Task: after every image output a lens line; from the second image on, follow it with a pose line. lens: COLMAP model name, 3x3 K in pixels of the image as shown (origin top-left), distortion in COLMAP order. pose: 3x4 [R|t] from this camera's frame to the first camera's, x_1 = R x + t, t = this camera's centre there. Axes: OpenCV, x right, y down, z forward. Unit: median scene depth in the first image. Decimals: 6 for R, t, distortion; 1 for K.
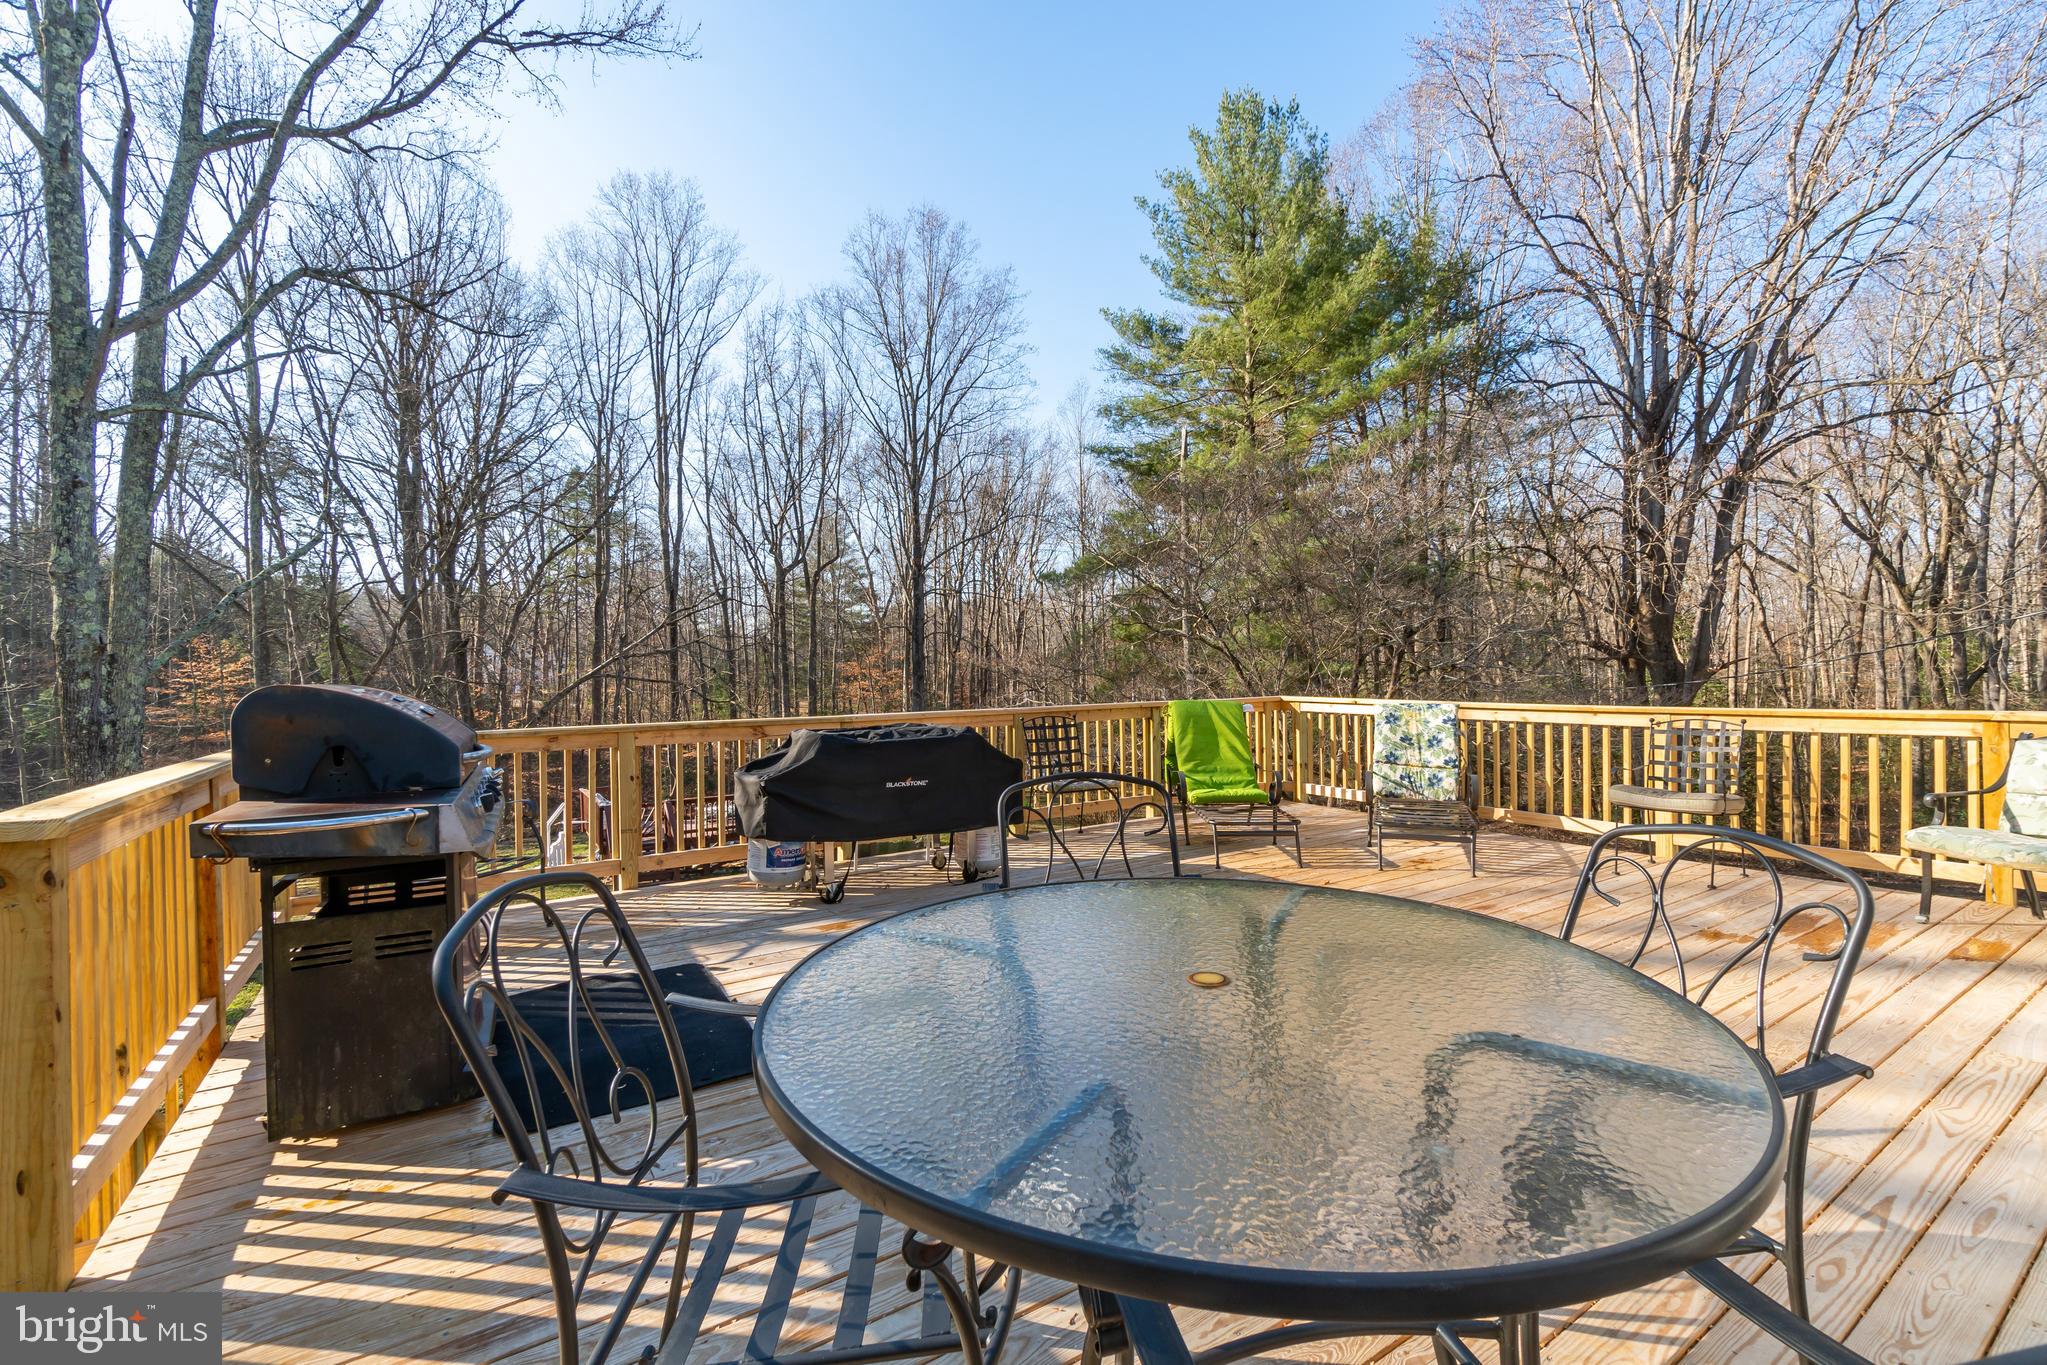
lens RADIAL K [[873.0, 0, 1021.8], [0, 873.0, 682.1], [0, 0, 1]] dist [-0.003907, -0.000003]
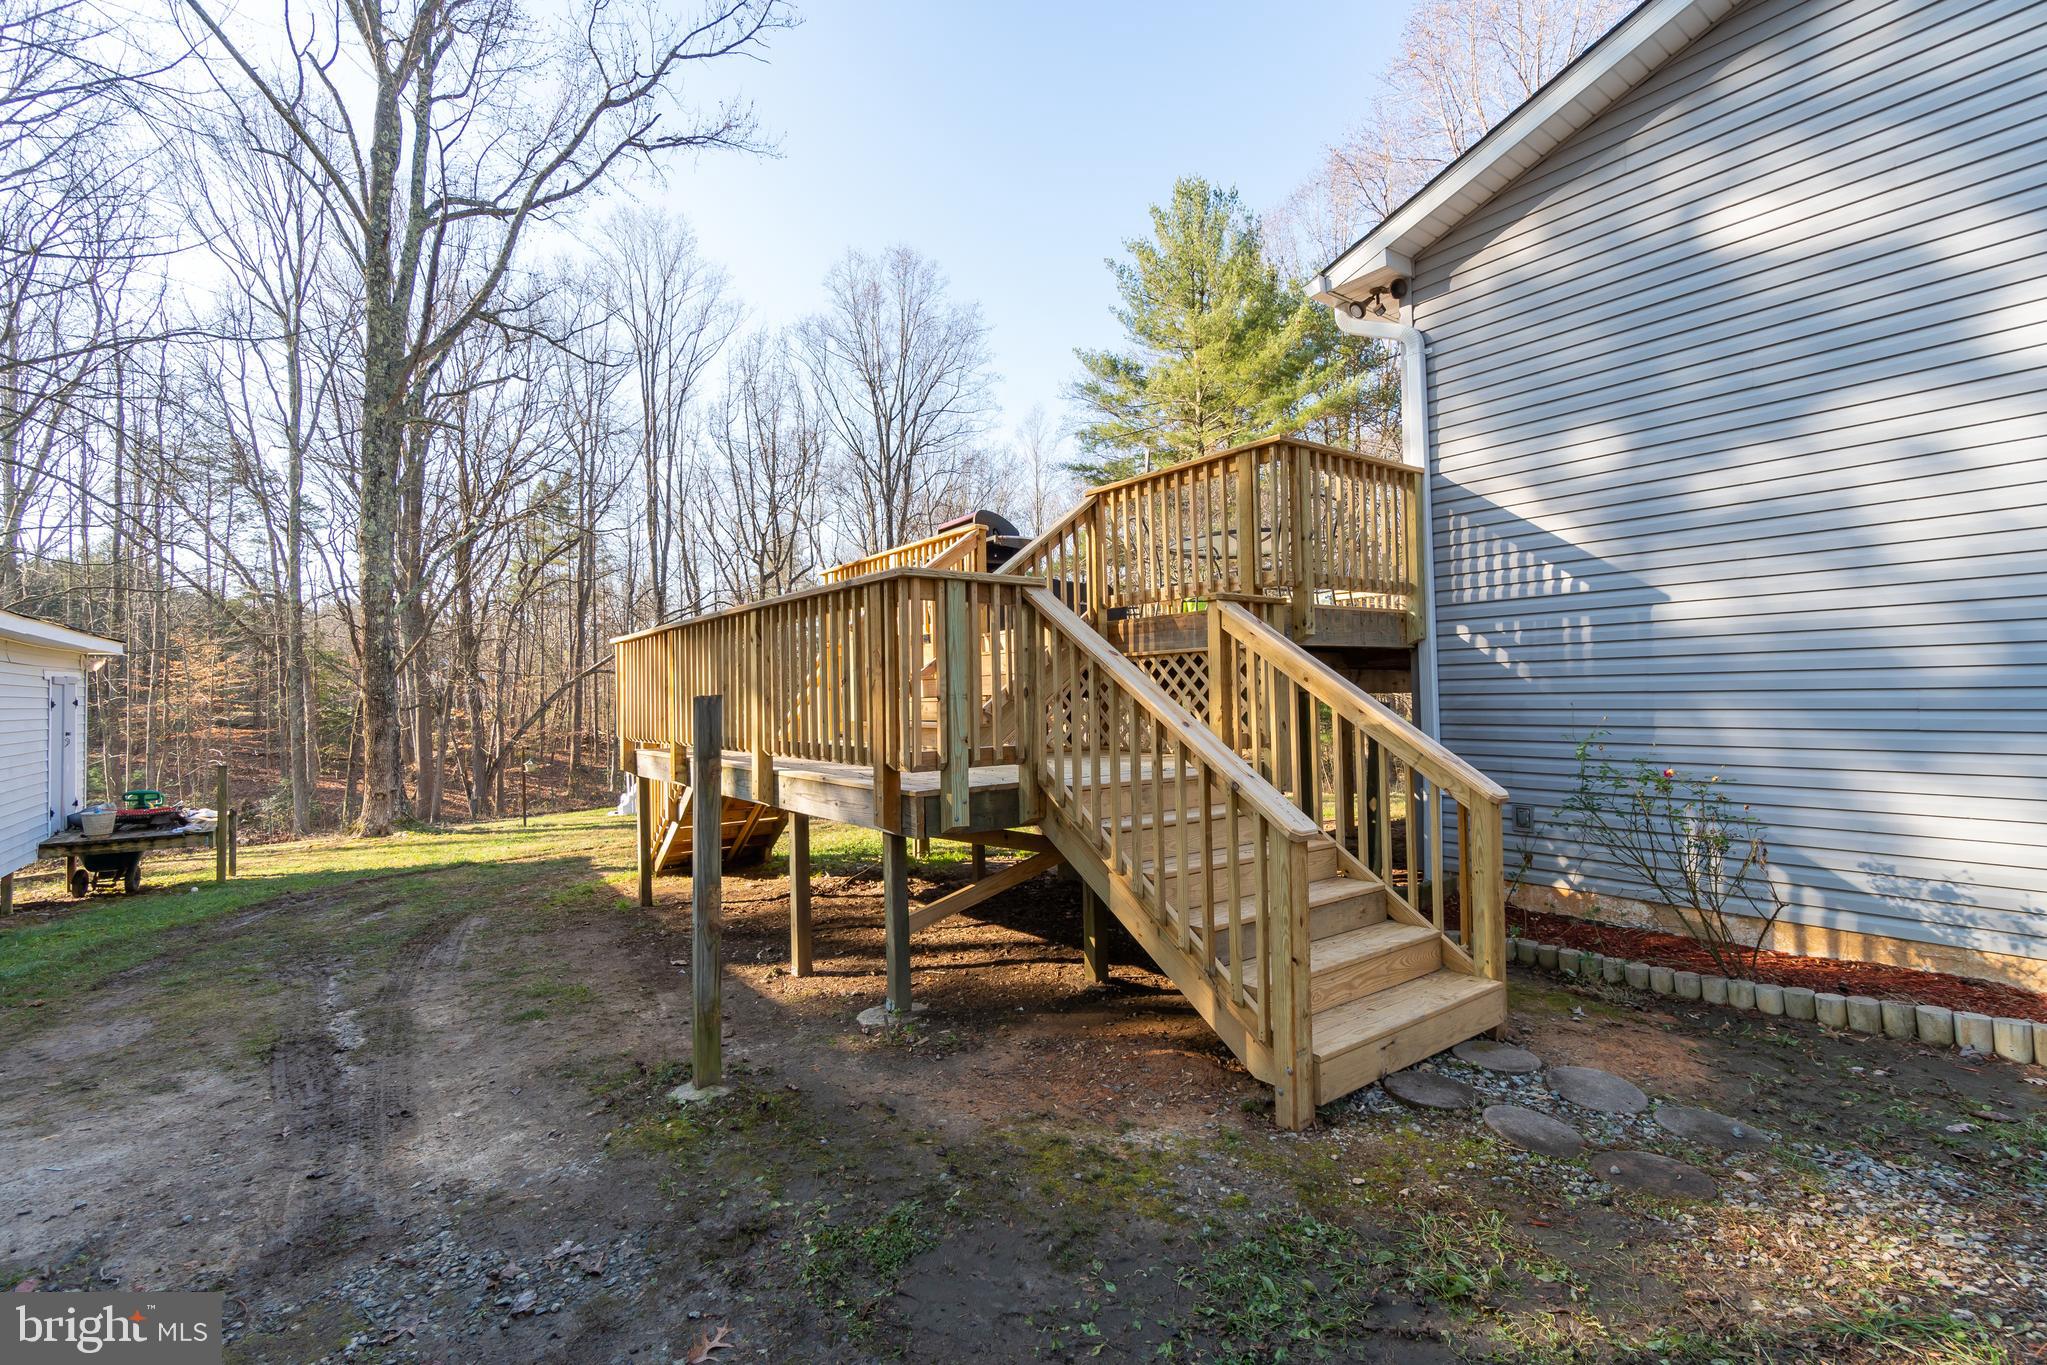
lens RADIAL K [[873.0, 0, 1029.2], [0, 873.0, 678.1], [0, 0, 1]] dist [-0.003907, -0.000003]
pose [[0.997205, -0.001683, 0.074690, -0.062561], [0.003743, 0.999616, -0.027443, 0.052483], [-0.074615, 0.027646, 0.996829, -0.169155]]
